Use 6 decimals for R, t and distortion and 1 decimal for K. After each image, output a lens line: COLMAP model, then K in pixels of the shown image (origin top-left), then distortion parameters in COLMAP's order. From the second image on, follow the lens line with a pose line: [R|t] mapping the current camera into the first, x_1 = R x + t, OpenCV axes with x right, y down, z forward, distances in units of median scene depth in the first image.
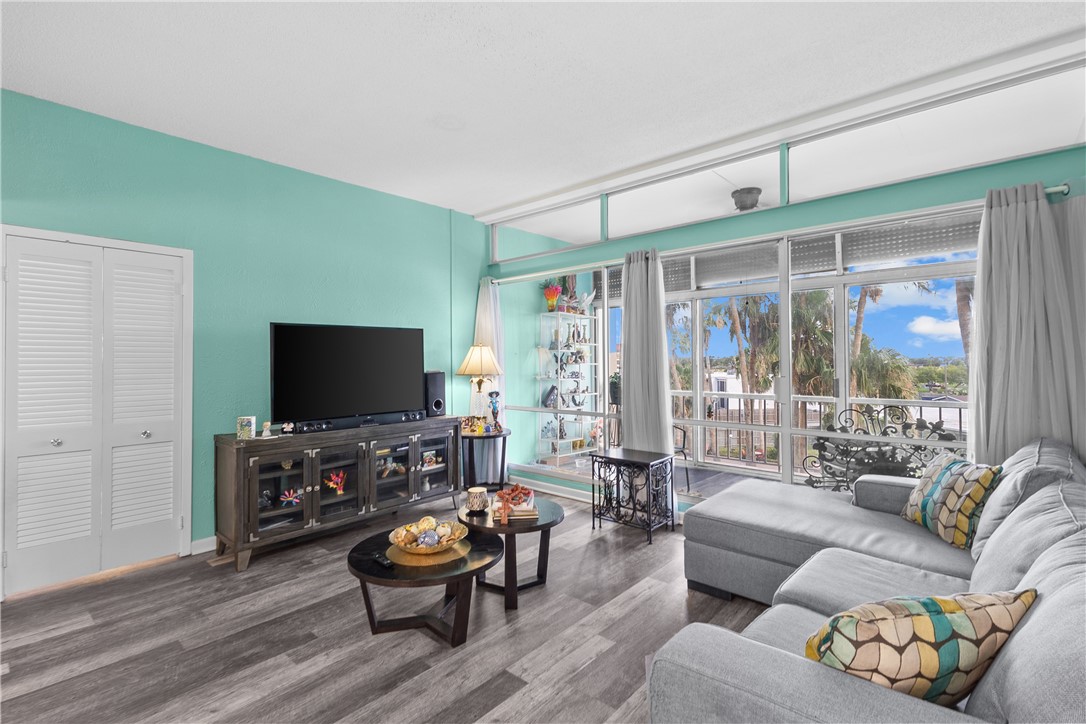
lens RADIAL K [[490.2, 0, 543.0], [0, 490.2, 362.0], [0, 0, 1]] dist [-0.000646, -0.000338]
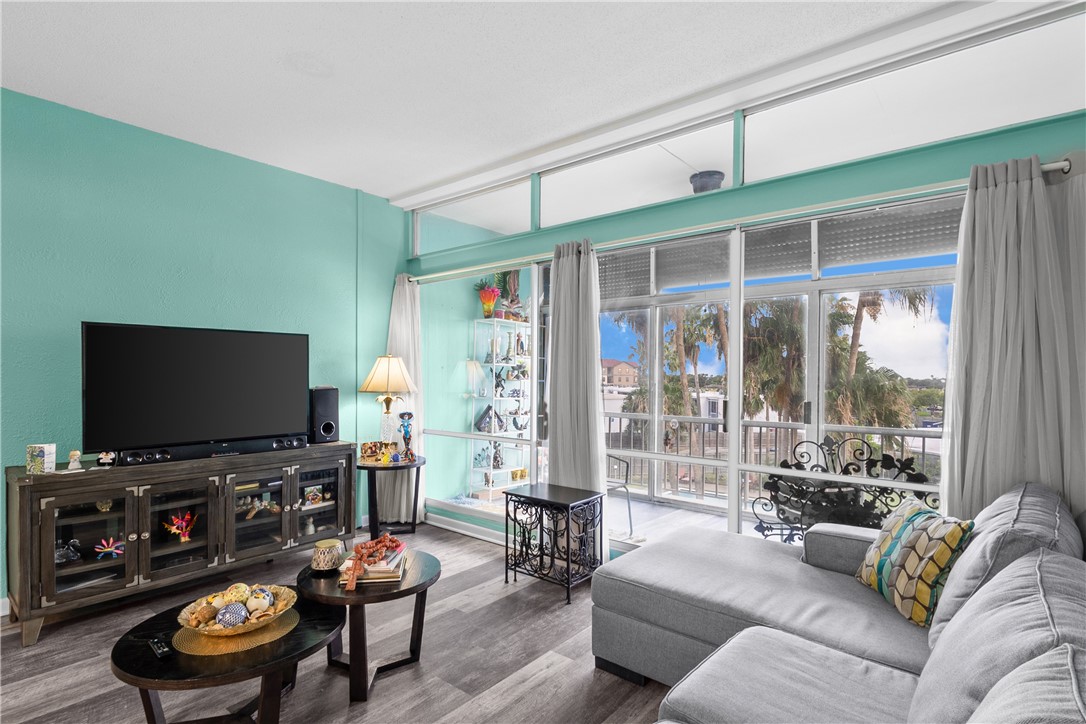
lens RADIAL K [[545.6, 0, 544.0], [0, 545.6, 389.7], [0, 0, 1]] dist [0.001768, -0.000325]
pose [[0.998610, 0.012273, 0.051255, 0.126332], [-0.013420, 0.999666, 0.022092, -0.002445], [-0.050967, -0.022749, 0.998441, 0.106098]]
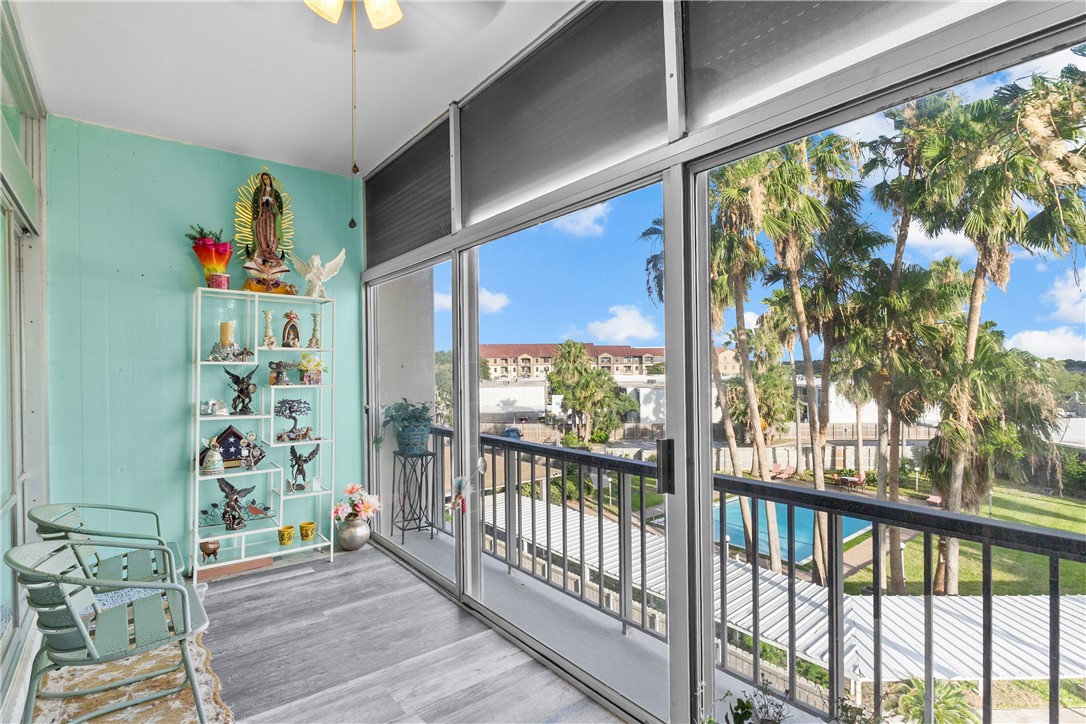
lens RADIAL K [[519.5, 0, 543.0], [0, 519.5, 362.0], [0, 0, 1]] dist [-0.000193, -0.000105]
pose [[0.988432, -0.010002, -0.151335, 0.846492], [0.008372, 0.999900, -0.011401, -0.027062], [0.151434, 0.010003, 0.988417, 0.937201]]
